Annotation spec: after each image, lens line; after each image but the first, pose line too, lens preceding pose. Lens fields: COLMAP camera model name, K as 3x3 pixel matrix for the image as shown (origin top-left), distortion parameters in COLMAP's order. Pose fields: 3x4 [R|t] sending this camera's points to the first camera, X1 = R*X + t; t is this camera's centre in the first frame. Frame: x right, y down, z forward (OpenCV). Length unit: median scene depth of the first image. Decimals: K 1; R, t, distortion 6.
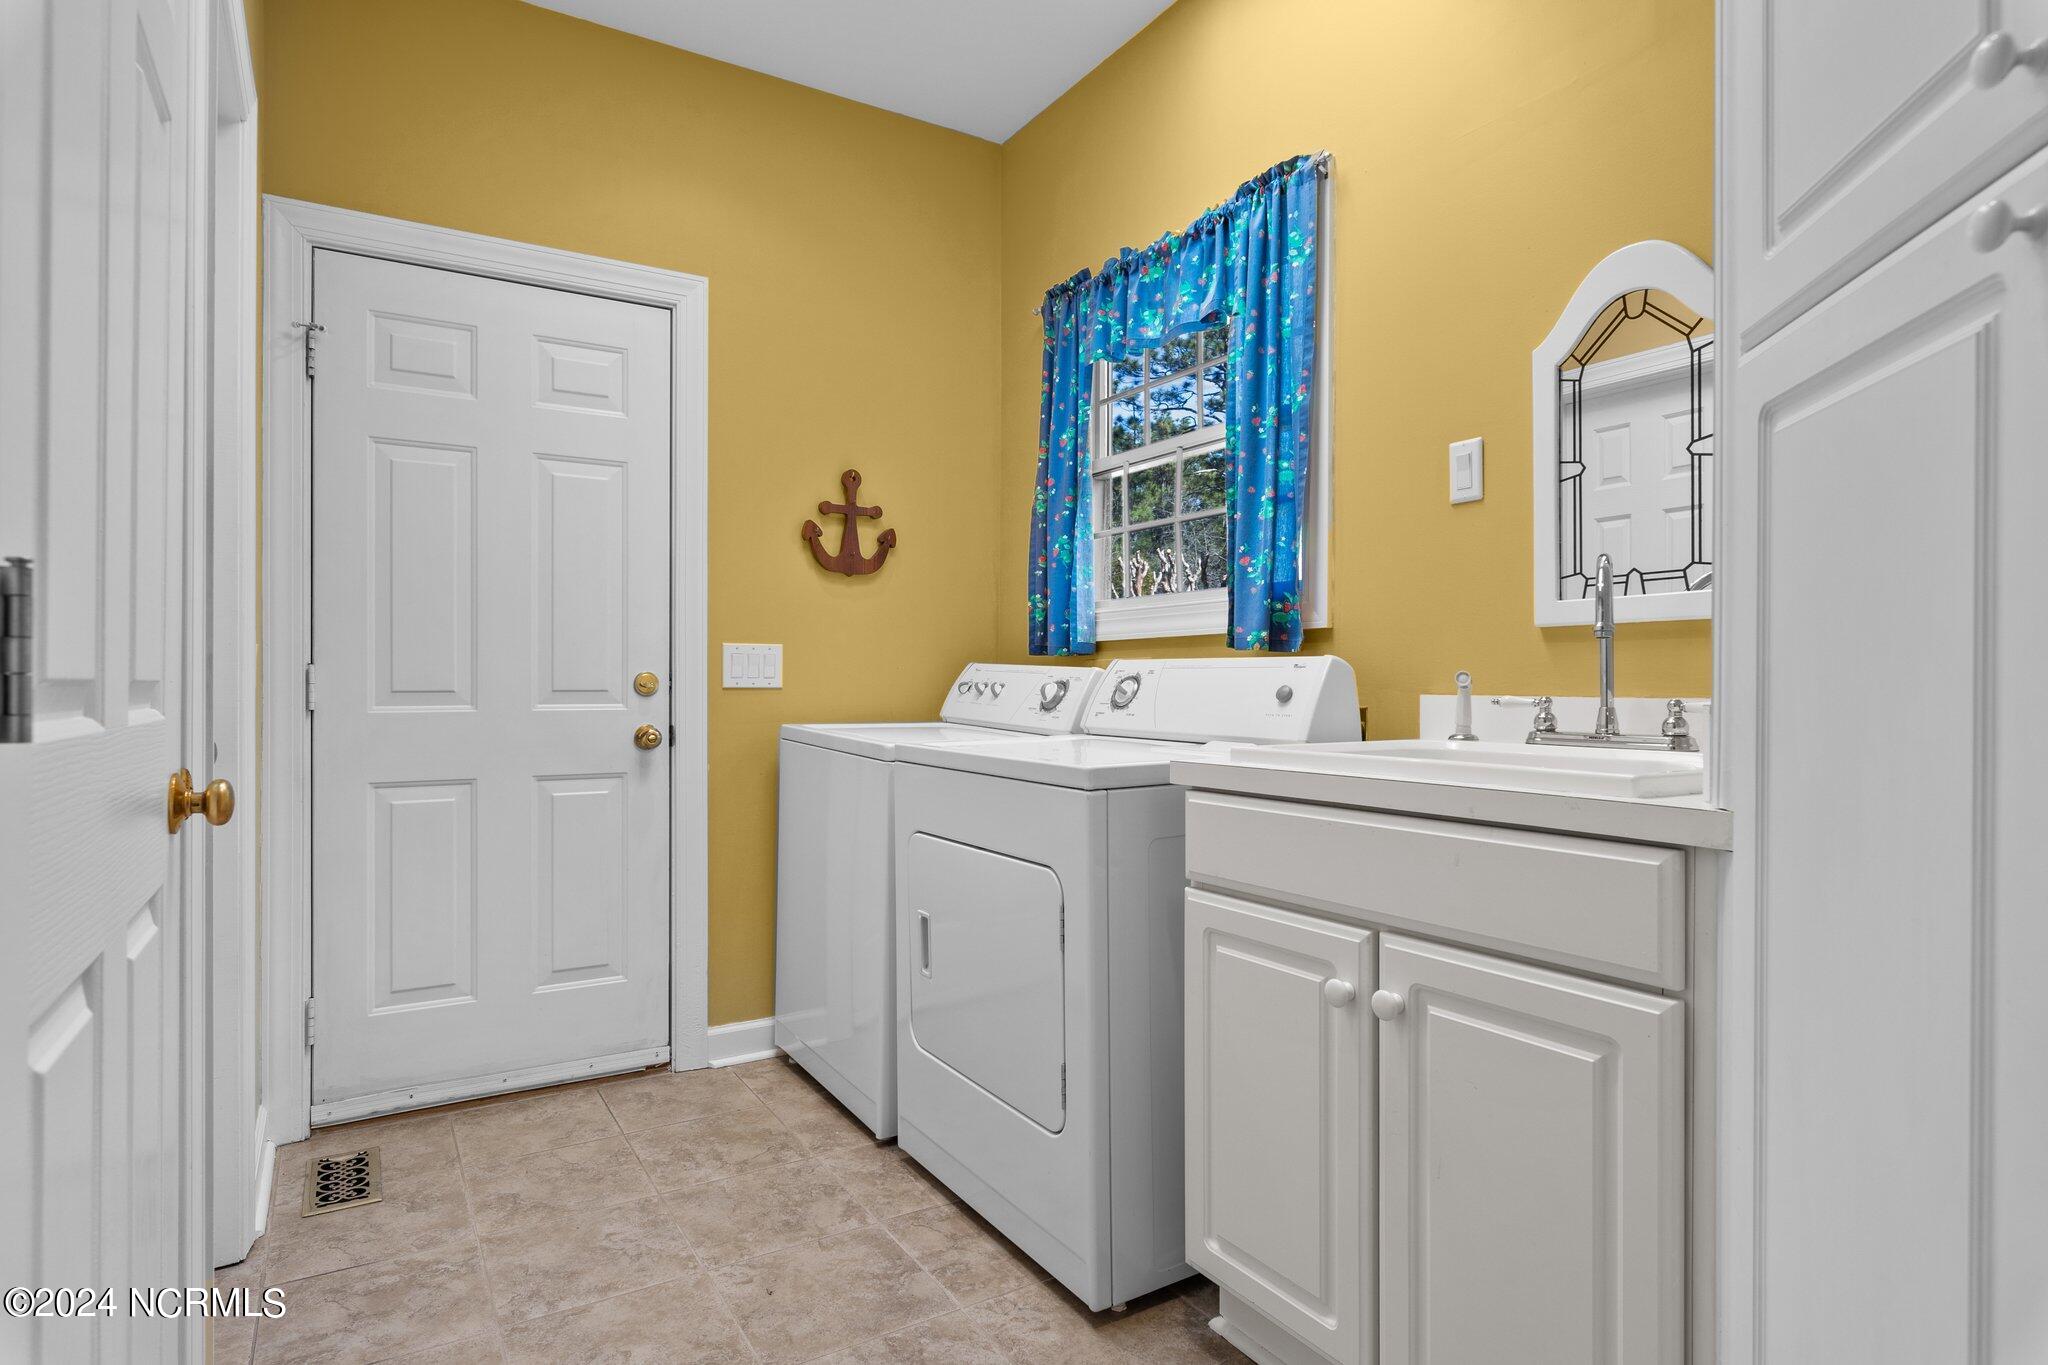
lens RADIAL K [[1070.5, 0, 1028.4], [0, 1070.5, 669.0], [0, 0, 1]] dist [-0.006103, -0.000869]
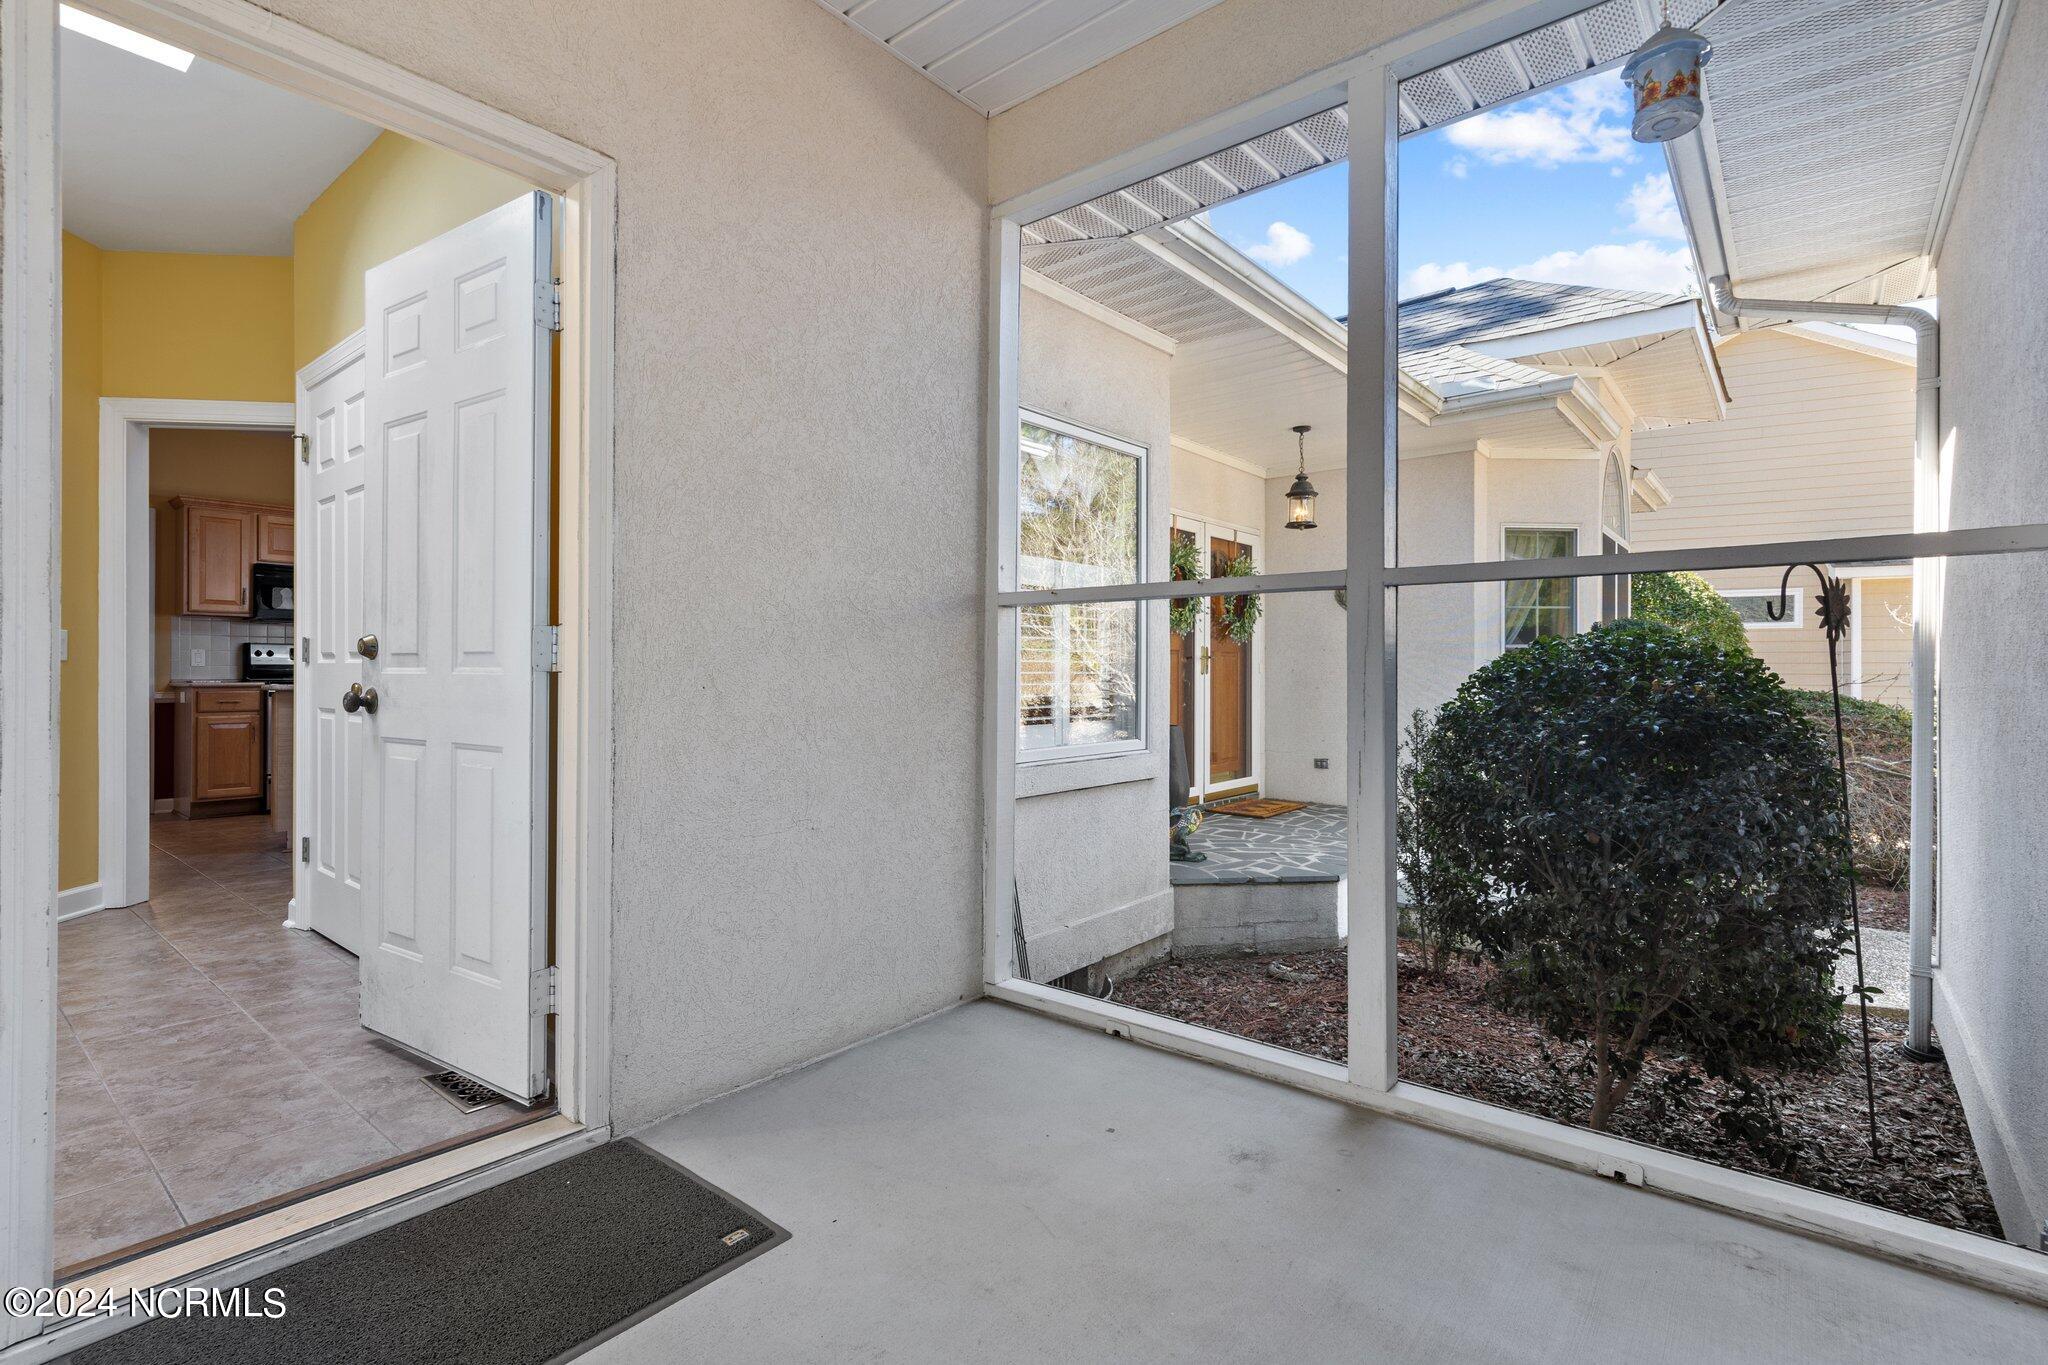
lens RADIAL K [[926.0, 0, 1017.2], [0, 926.0, 681.0], [0, 0, 1]] dist [-0.003415, -0.000373]
pose [[-0.946884, -0.006252, -0.321515, -0.918462], [-0.007336, 0.999971, 0.002159, 0.044467], [0.321492, 0.004402, -0.946902, 2.226314]]
